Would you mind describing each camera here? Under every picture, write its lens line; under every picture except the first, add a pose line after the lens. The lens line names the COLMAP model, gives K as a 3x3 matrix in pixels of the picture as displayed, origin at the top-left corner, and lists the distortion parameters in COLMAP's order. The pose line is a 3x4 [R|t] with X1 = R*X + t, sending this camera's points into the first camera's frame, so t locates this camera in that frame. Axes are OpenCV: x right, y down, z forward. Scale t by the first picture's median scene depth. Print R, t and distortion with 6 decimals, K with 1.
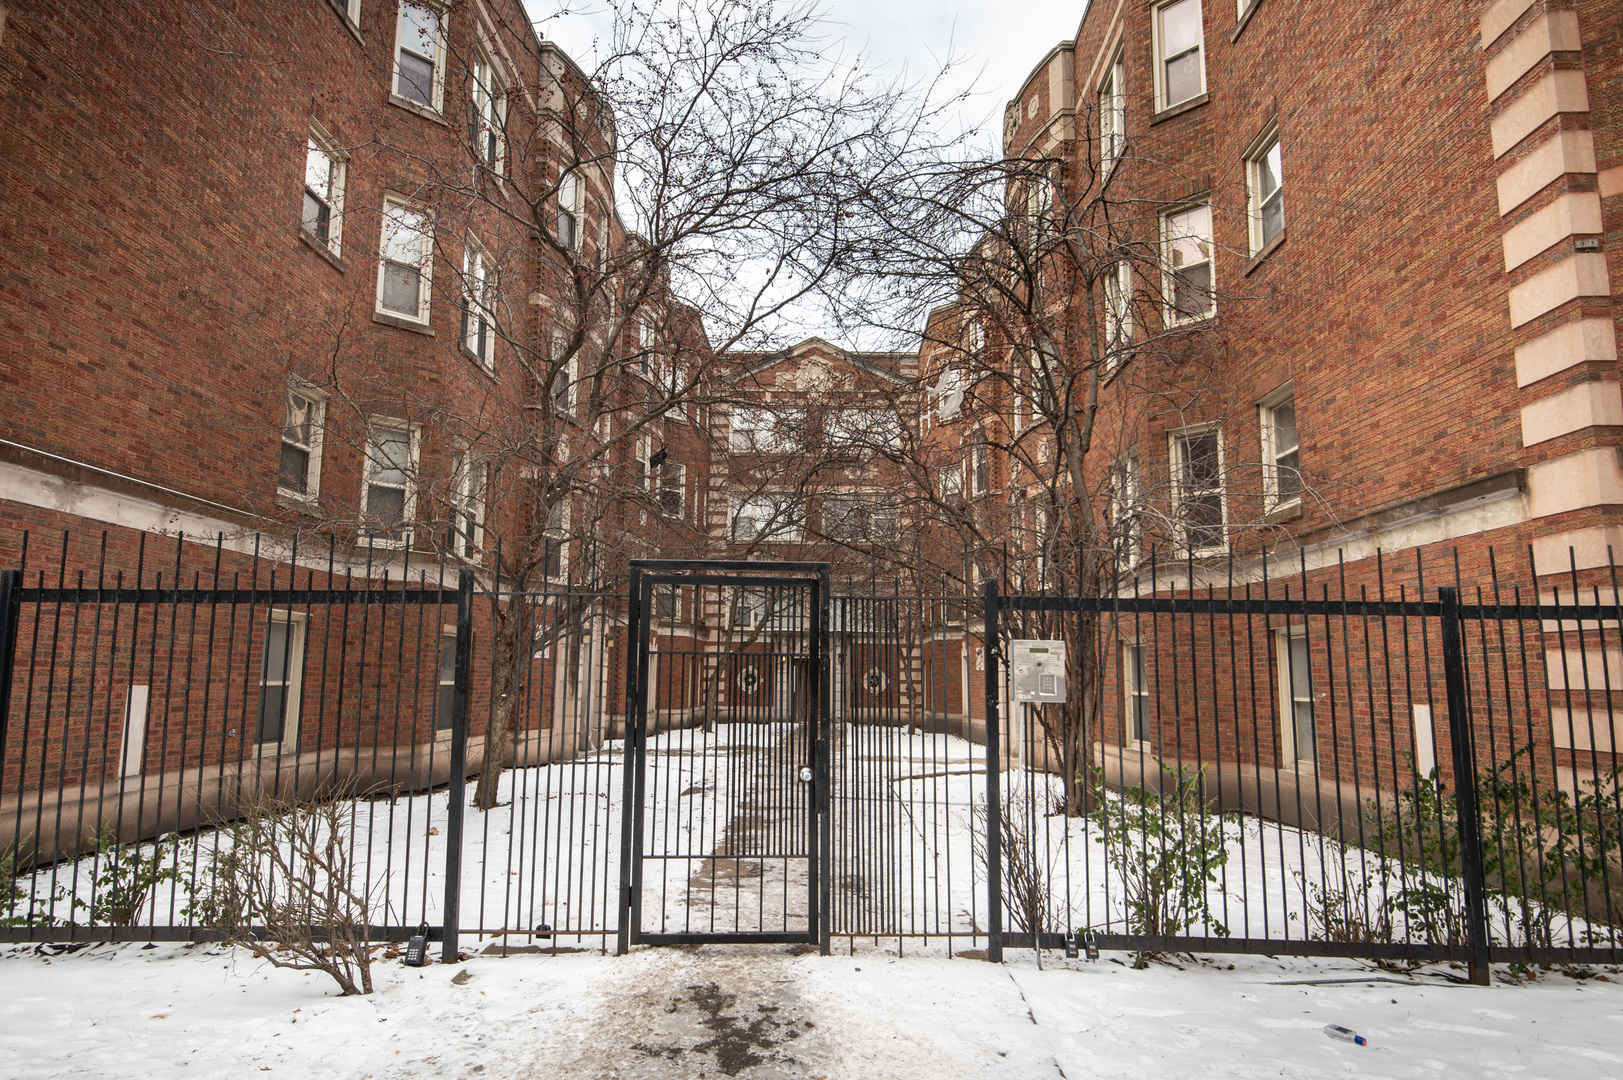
lens RADIAL K [[946.4, 0, 811.5], [0, 946.4, 540.0], [0, 0, 1]] dist [0.034032, -0.034817]
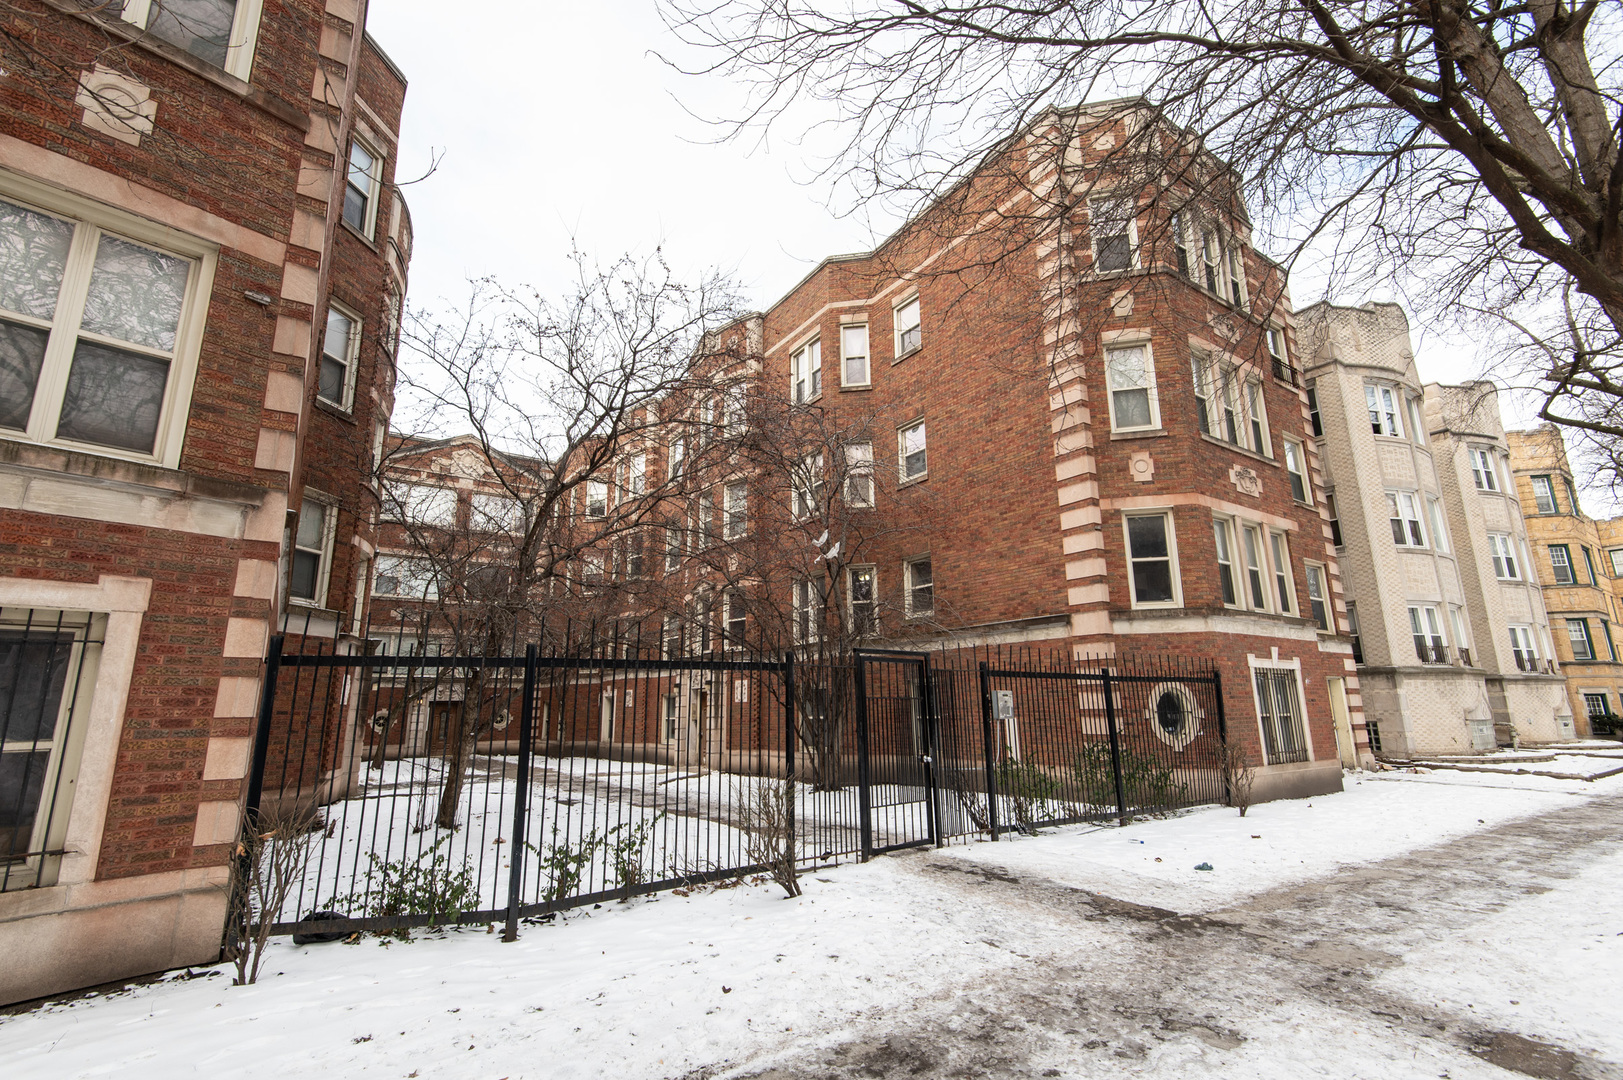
lens RADIAL K [[723.1, 0, 811.5], [0, 723.1, 540.0], [0, 0, 1]] dist [-0.002421, -0.000764]
pose [[0.806466, 0.116029, 0.579785, -0.806932], [-0.065272, 0.992034, -0.107738, -0.022413], [-0.587667, 0.049043, 0.807615, -0.081321]]
